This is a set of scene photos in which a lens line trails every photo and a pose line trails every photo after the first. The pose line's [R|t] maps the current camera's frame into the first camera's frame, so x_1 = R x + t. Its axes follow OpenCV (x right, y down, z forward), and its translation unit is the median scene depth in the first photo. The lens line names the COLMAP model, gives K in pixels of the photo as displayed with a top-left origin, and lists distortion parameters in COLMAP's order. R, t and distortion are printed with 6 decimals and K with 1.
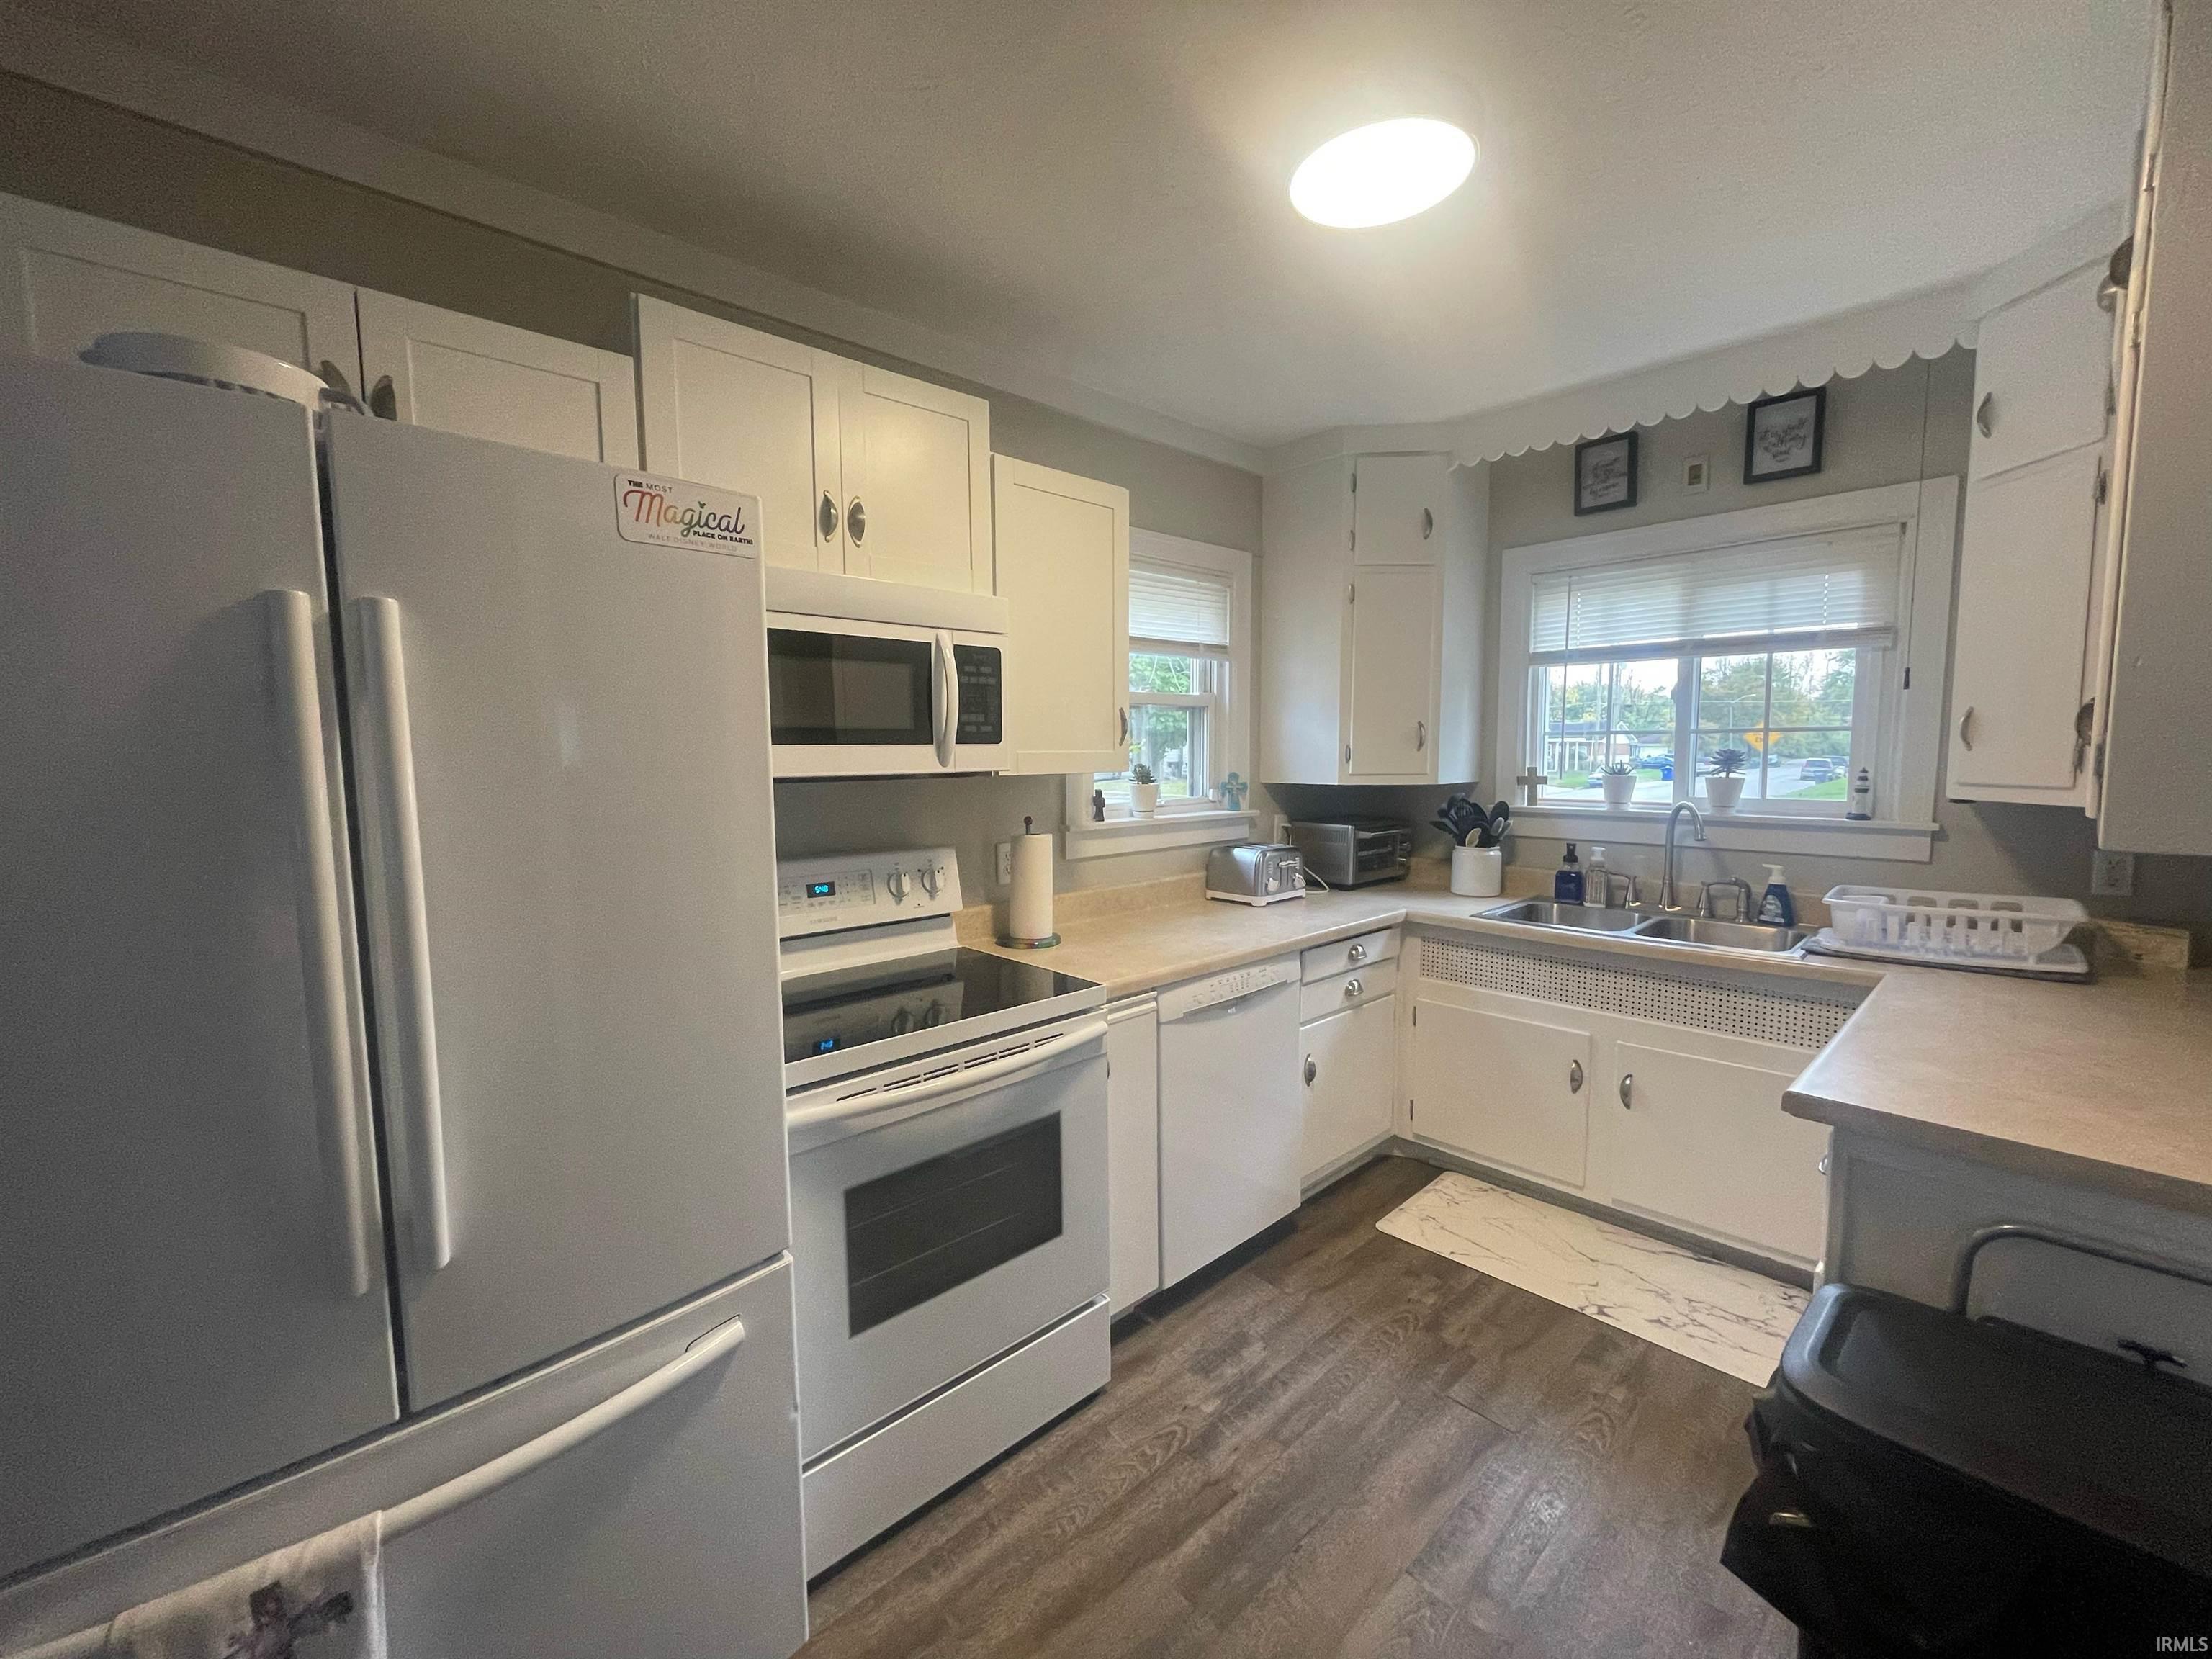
lens RADIAL K [[898.1, 0, 1106.0], [0, 898.1, 829.5], [0, 0, 1]] dist [-0.001826, 0.000184]
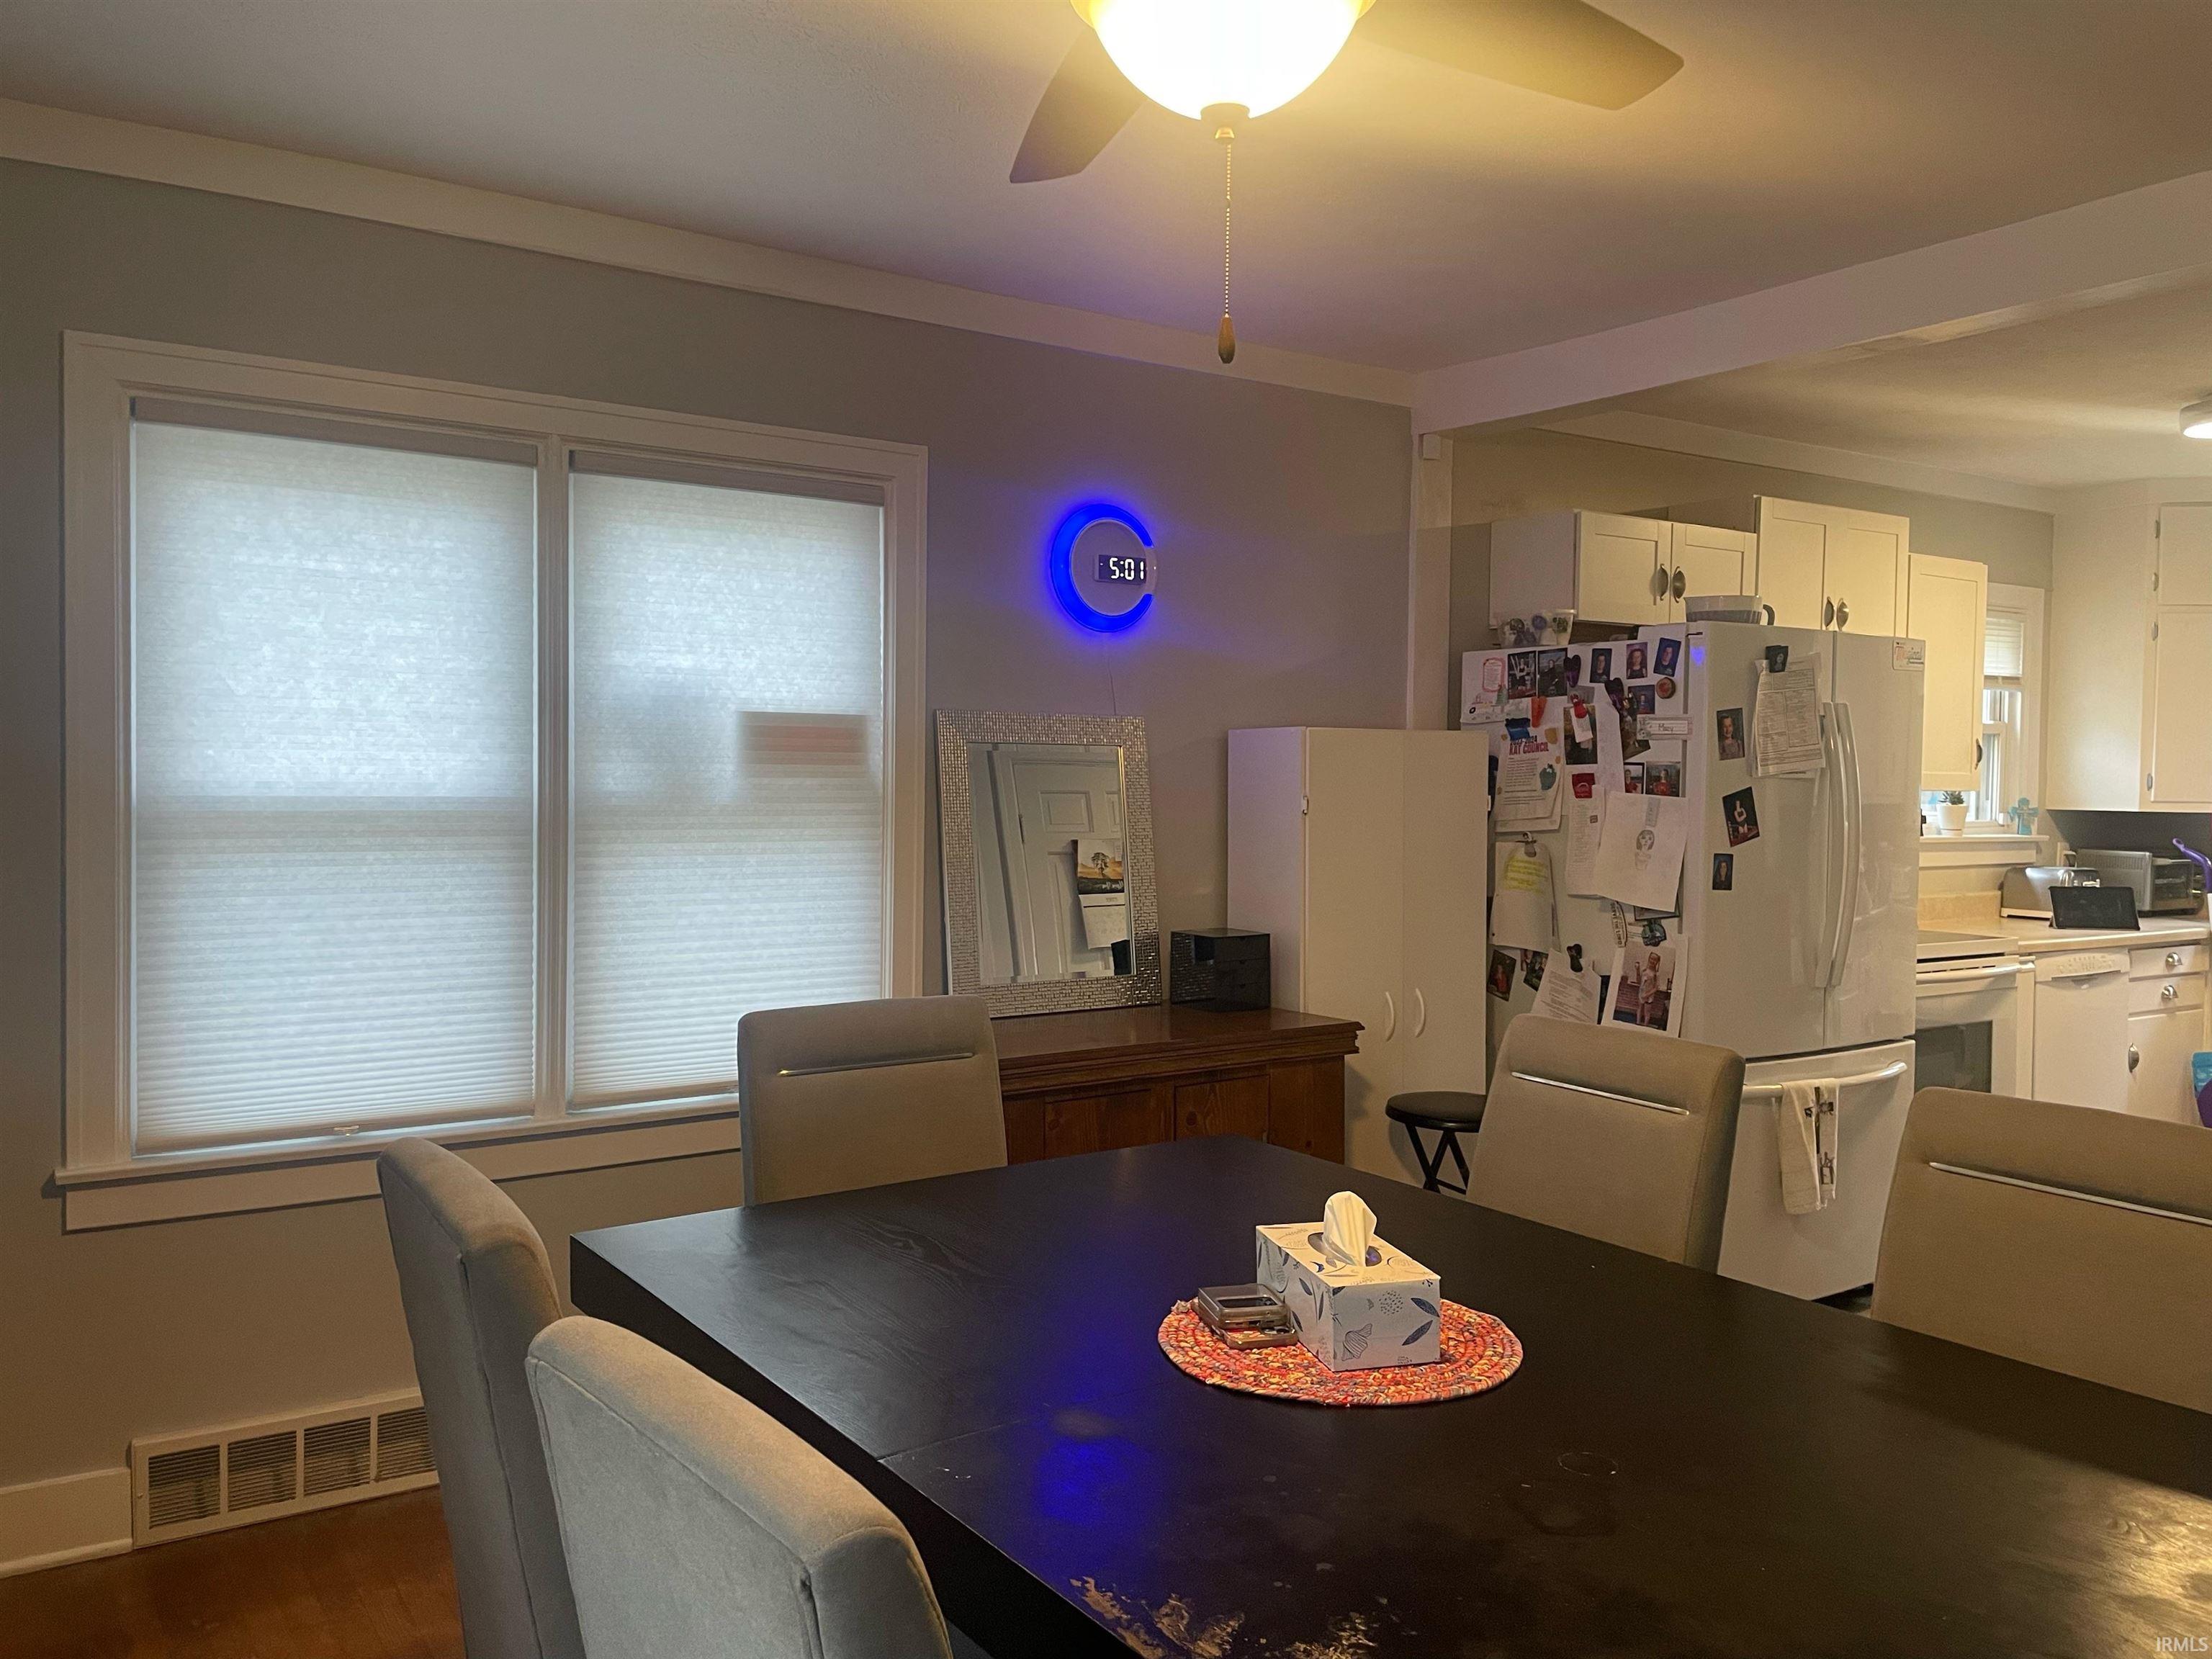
lens RADIAL K [[1679.8, 0, 1132.3], [0, 1679.8, 817.8], [0, 0, 1]] dist [0.088052, -0.117182]
pose [[0.986982, 0.023325, -0.159133, -0.693364], [-0.034083, 0.997289, -0.065212, 0.152193], [0.157181, 0.069786, 0.985101, -1.360398]]
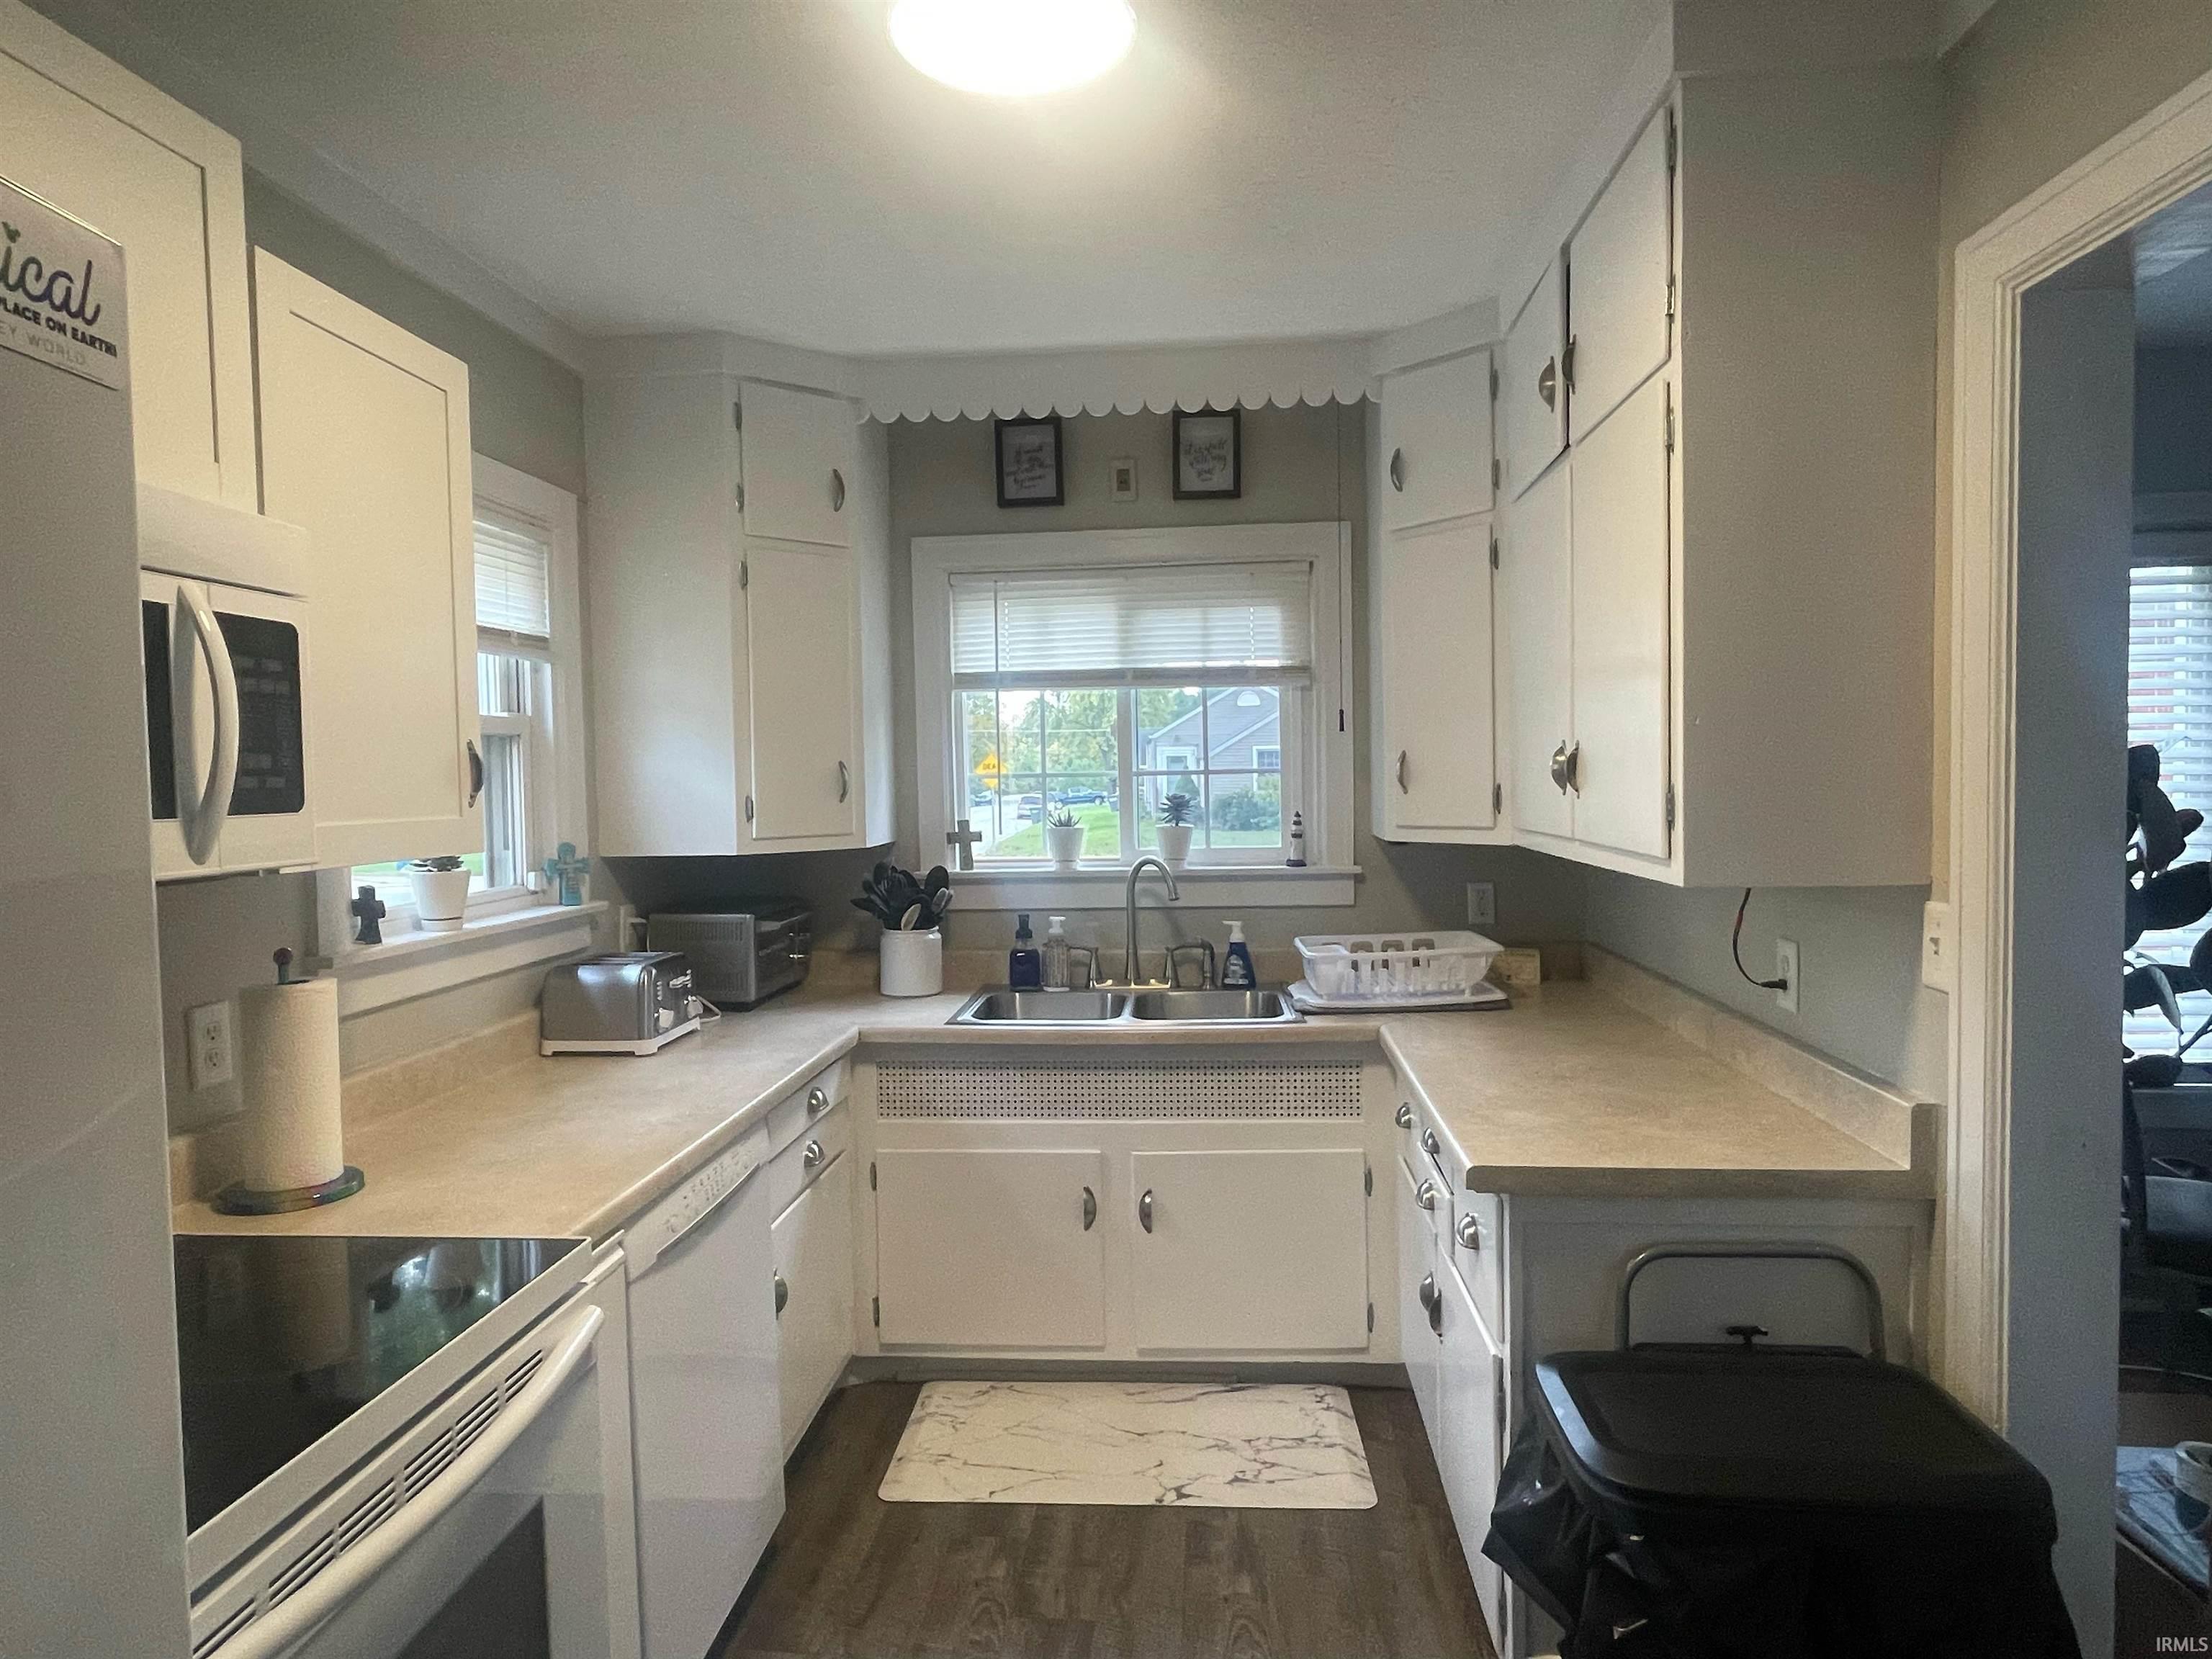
lens RADIAL K [[1273.4, 0, 1106.0], [0, 1273.4, 829.5], [0, 0, 1]] dist [0.003930, -0.000879]
pose [[0.741336, -0.034956, 0.670223, -0.209140], [0.073768, 0.996836, -0.029603, -0.024482], [-0.667068, 0.071387, 0.741569, 0.131167]]
